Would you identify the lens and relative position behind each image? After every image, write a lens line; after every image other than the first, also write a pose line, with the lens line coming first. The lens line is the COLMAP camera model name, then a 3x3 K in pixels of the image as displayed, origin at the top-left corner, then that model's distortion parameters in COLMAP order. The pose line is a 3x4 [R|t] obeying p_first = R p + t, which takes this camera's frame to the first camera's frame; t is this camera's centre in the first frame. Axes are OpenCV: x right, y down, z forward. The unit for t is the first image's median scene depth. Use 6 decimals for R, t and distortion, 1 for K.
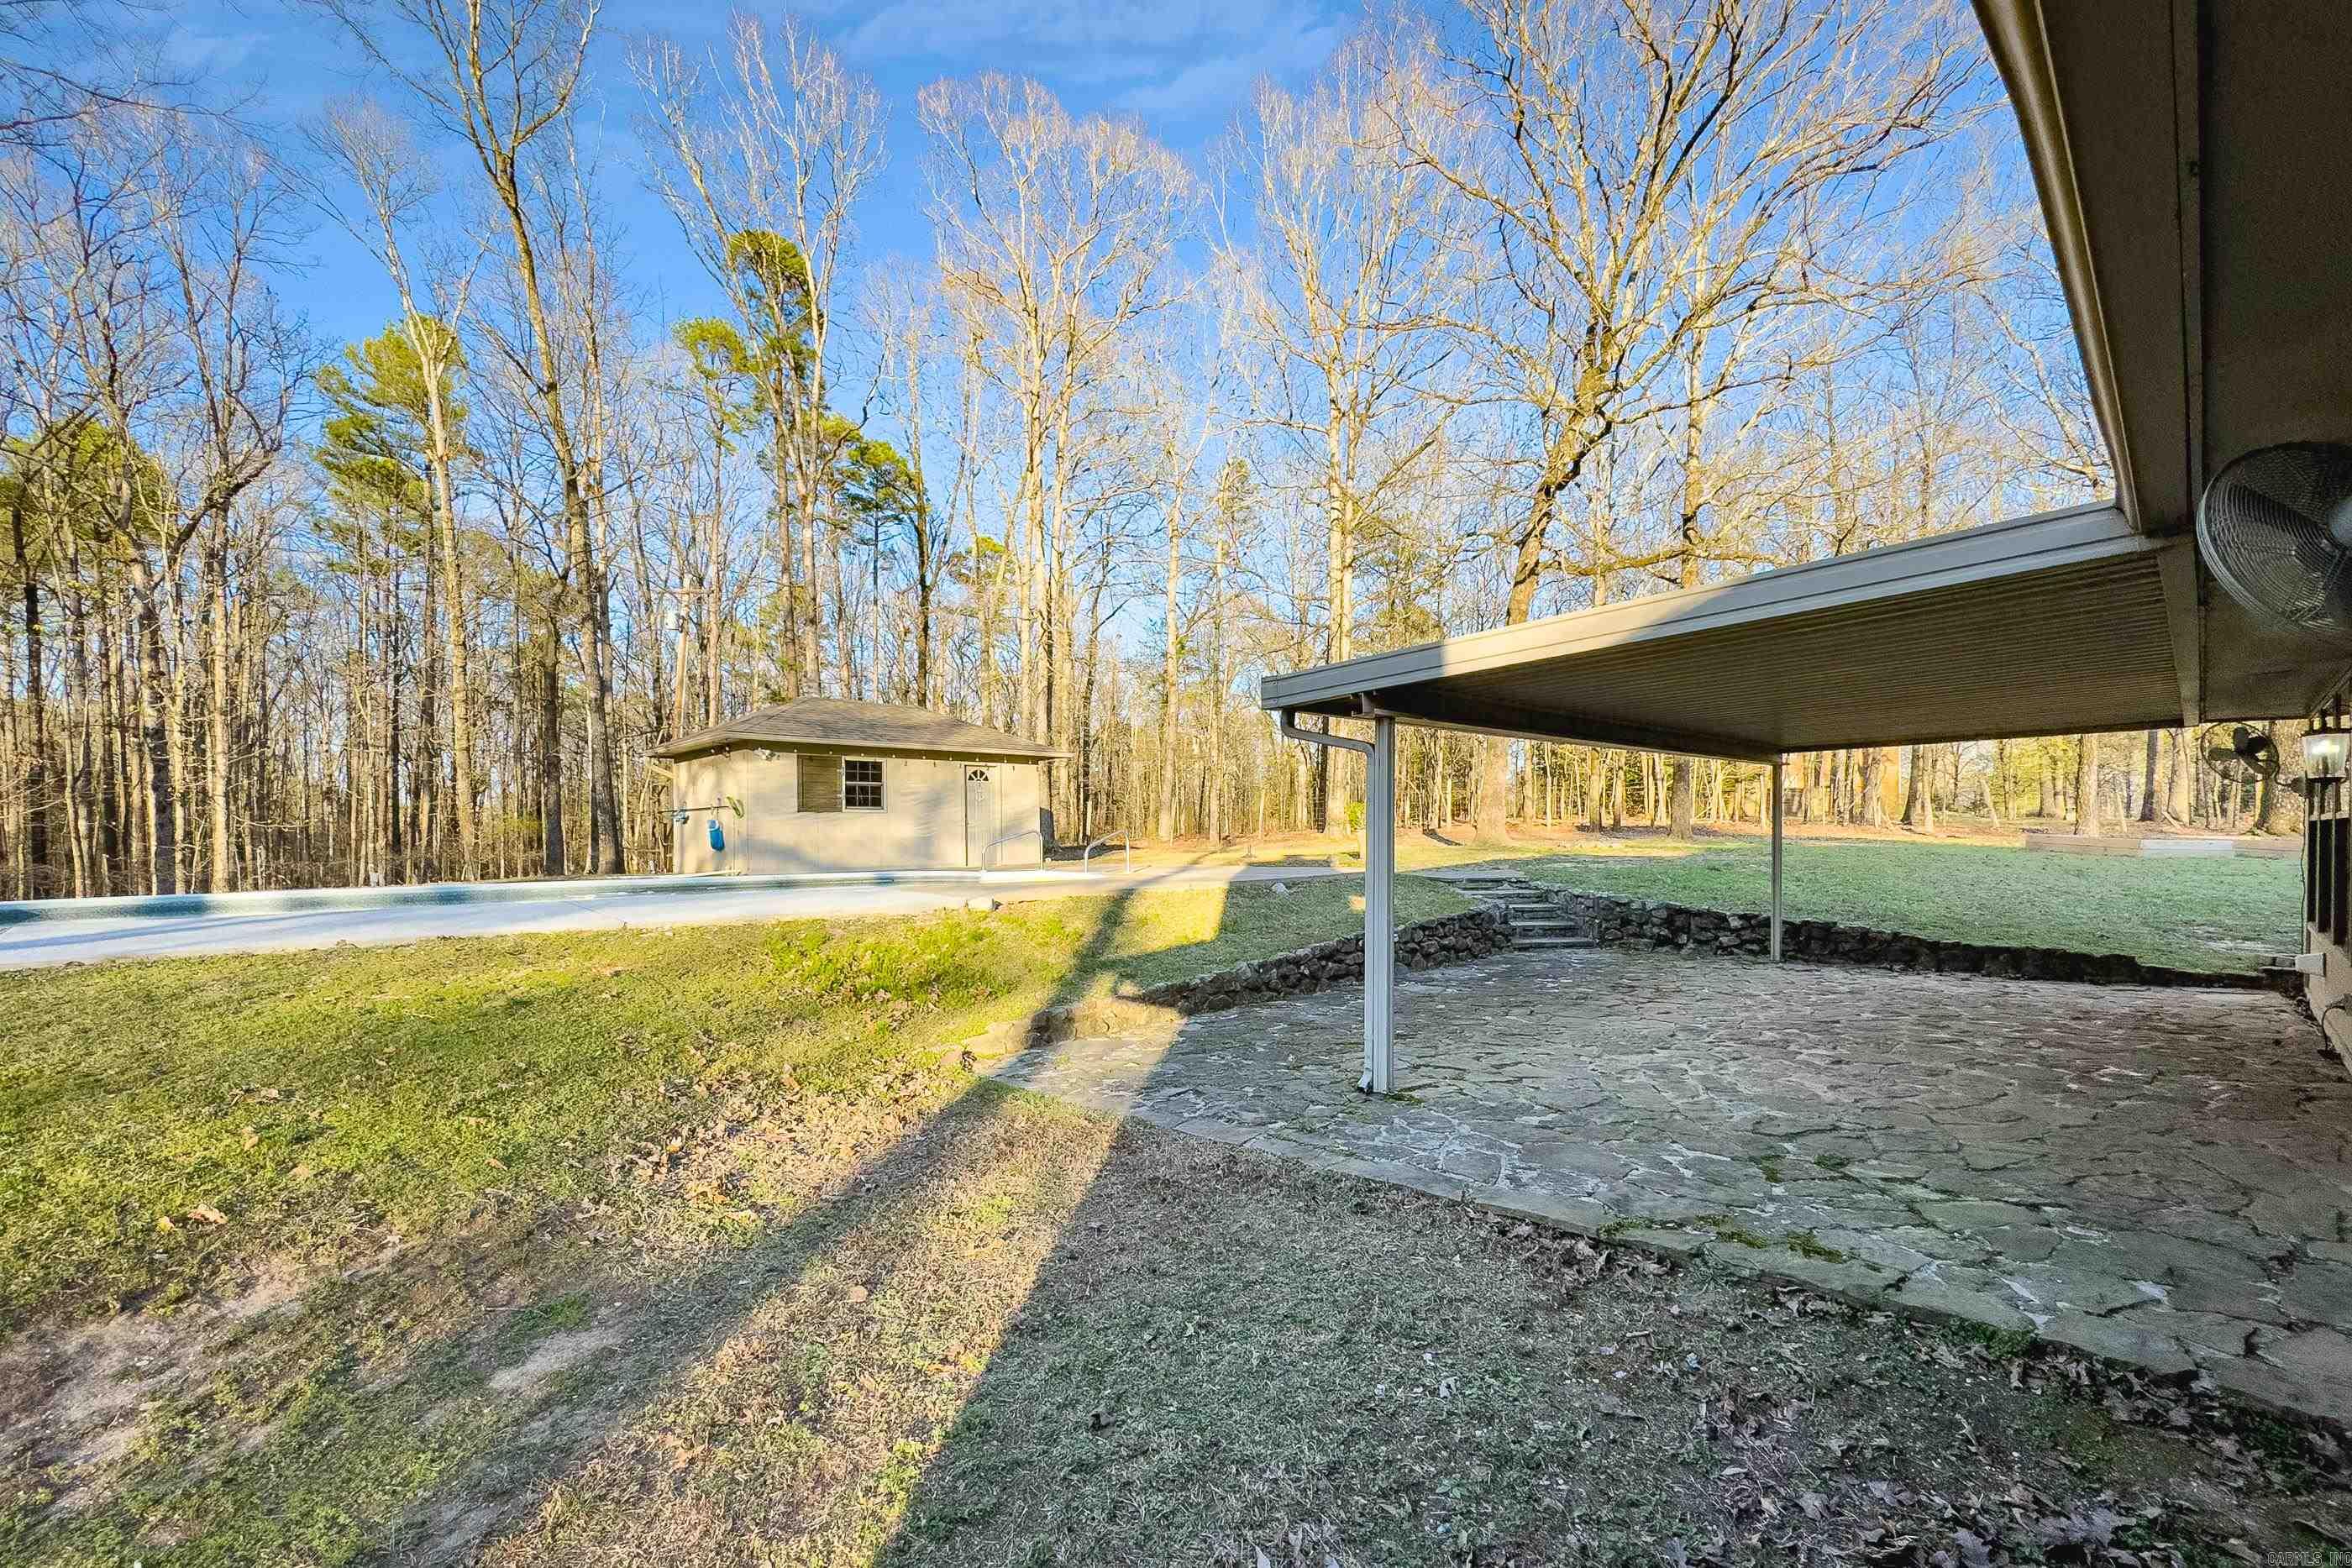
lens RADIAL K [[947.3, 0, 1168.1], [0, 947.3, 852.3], [0, 0, 1]] dist [-0.013743, 0.000184]
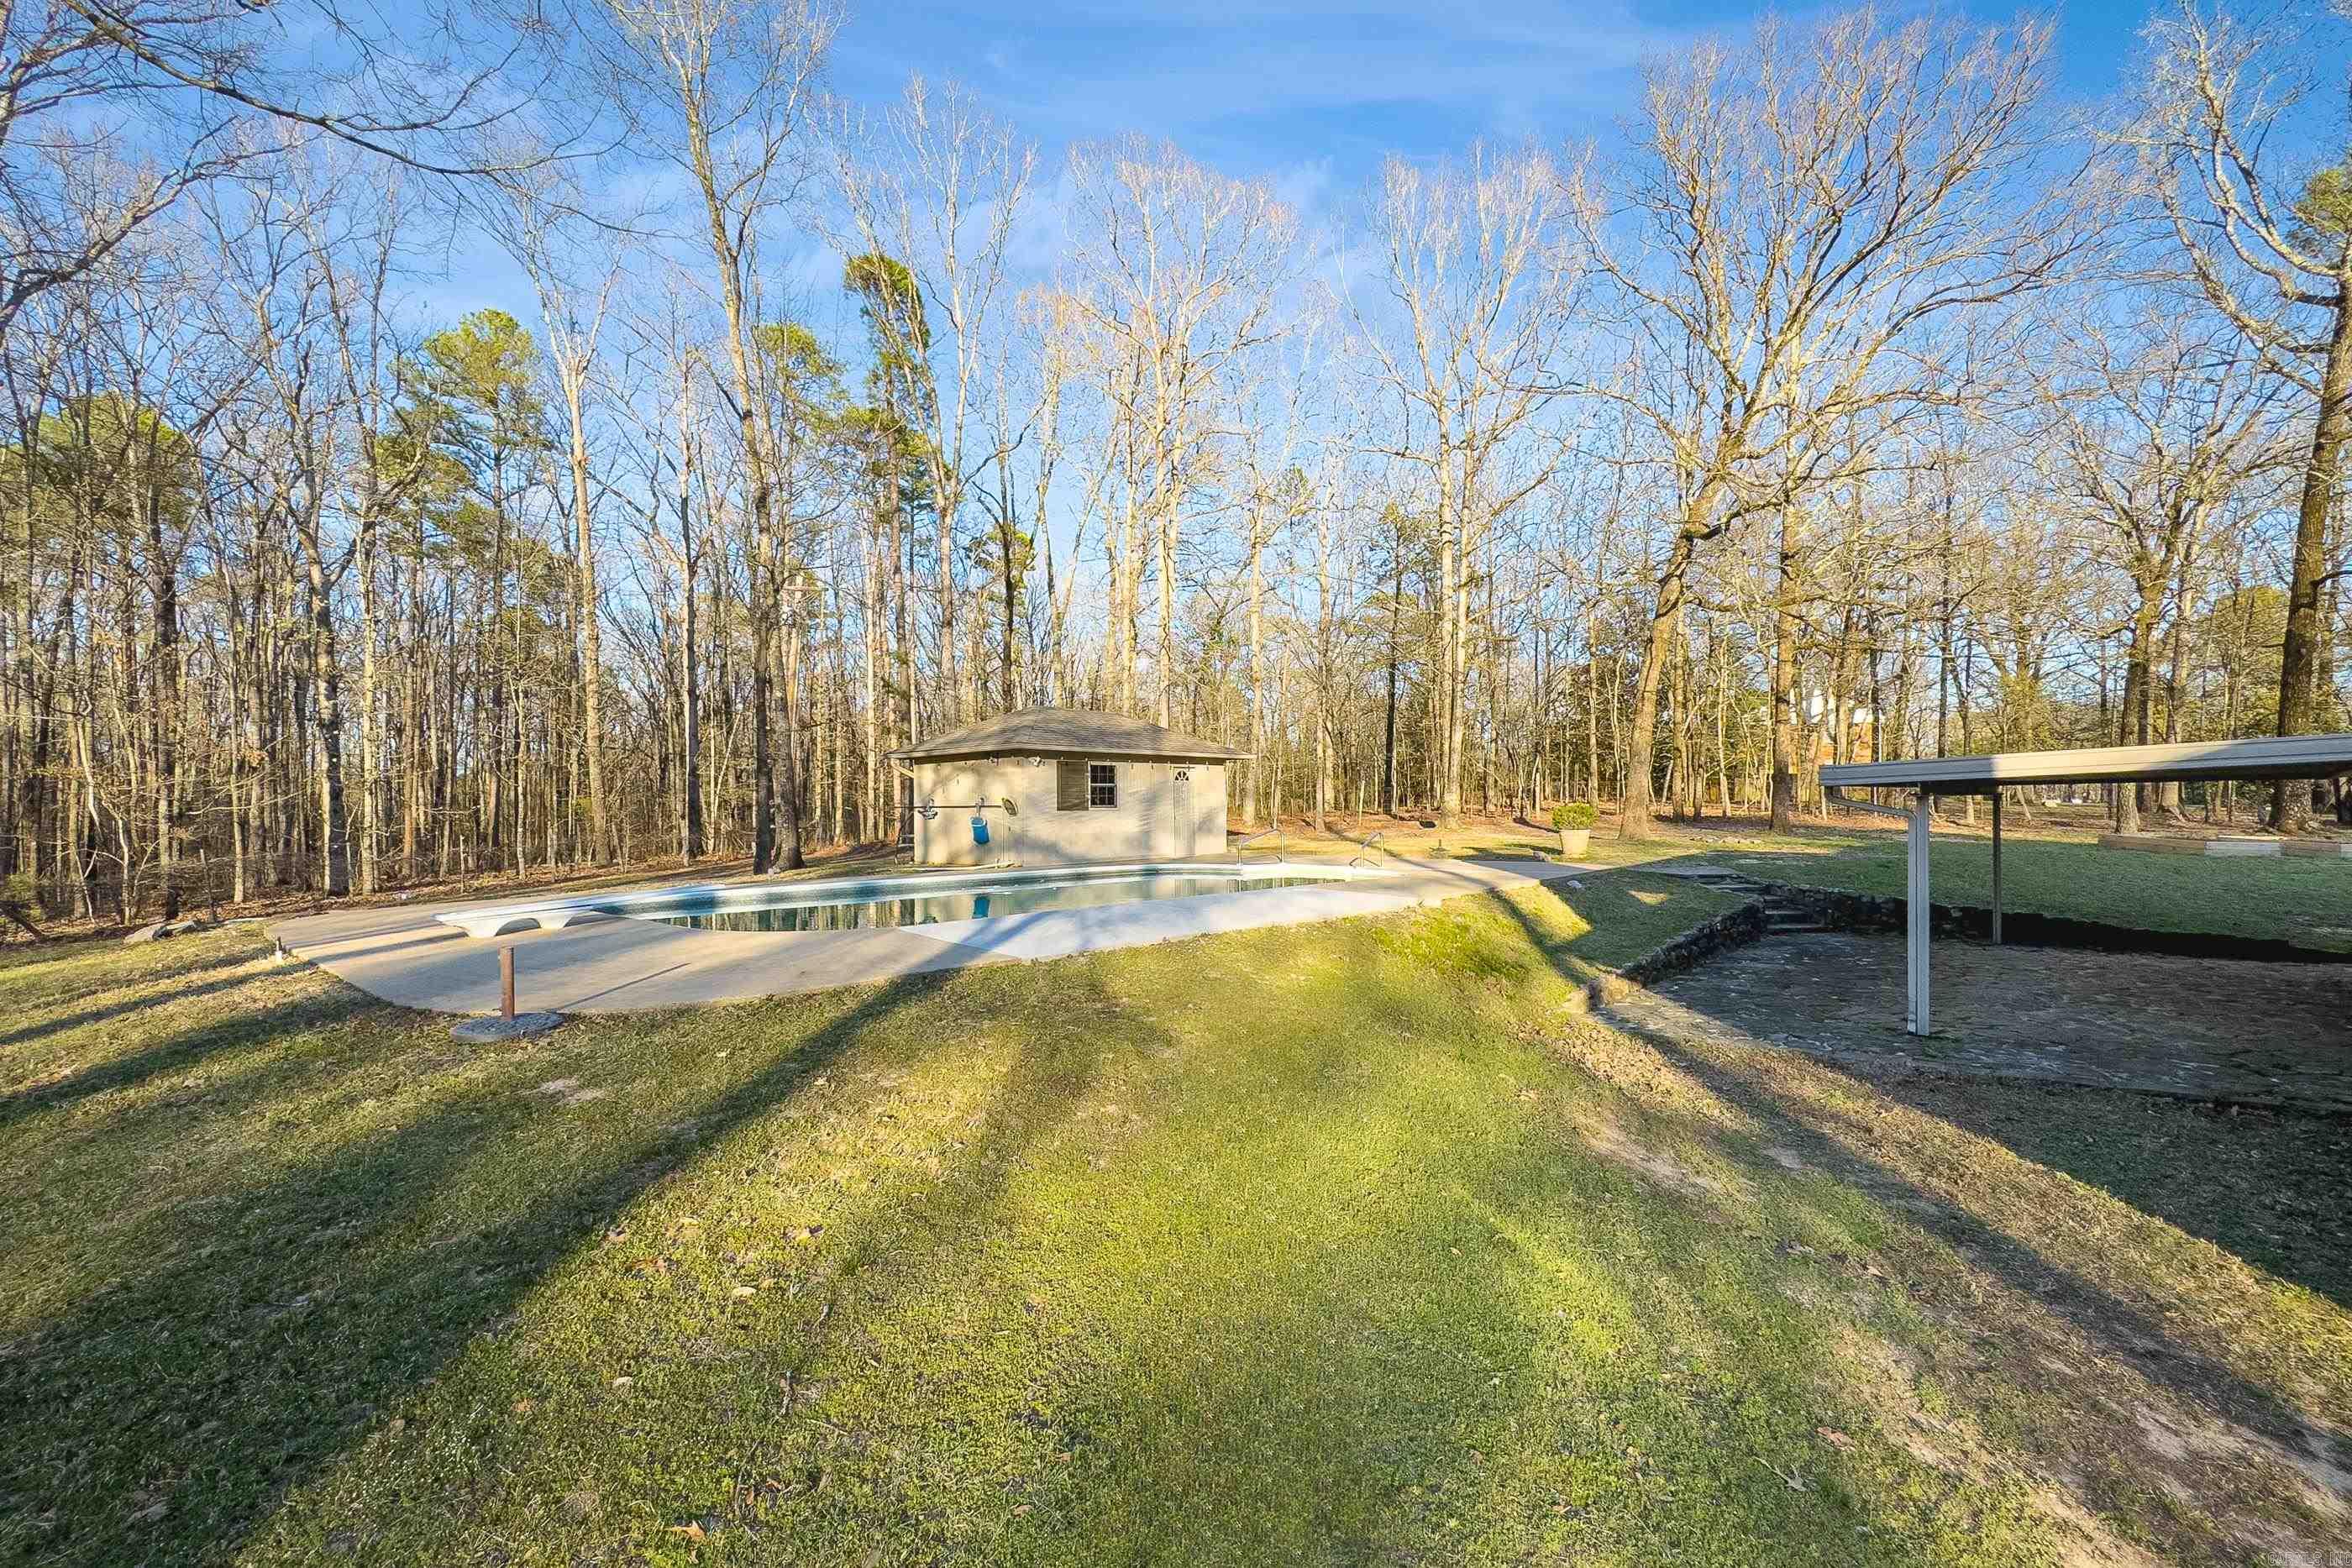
lens RADIAL K [[947.3, 0, 1185.2], [0, 947.3, 787.7], [0, 0, 1]] dist [-0.013743, 0.000184]
pose [[0.999018, 0.002808, 0.044227, -0.272428], [-0.001004, 0.999169, -0.040754, -0.023650], [-0.044304, 0.040670, 0.998190, -0.134773]]
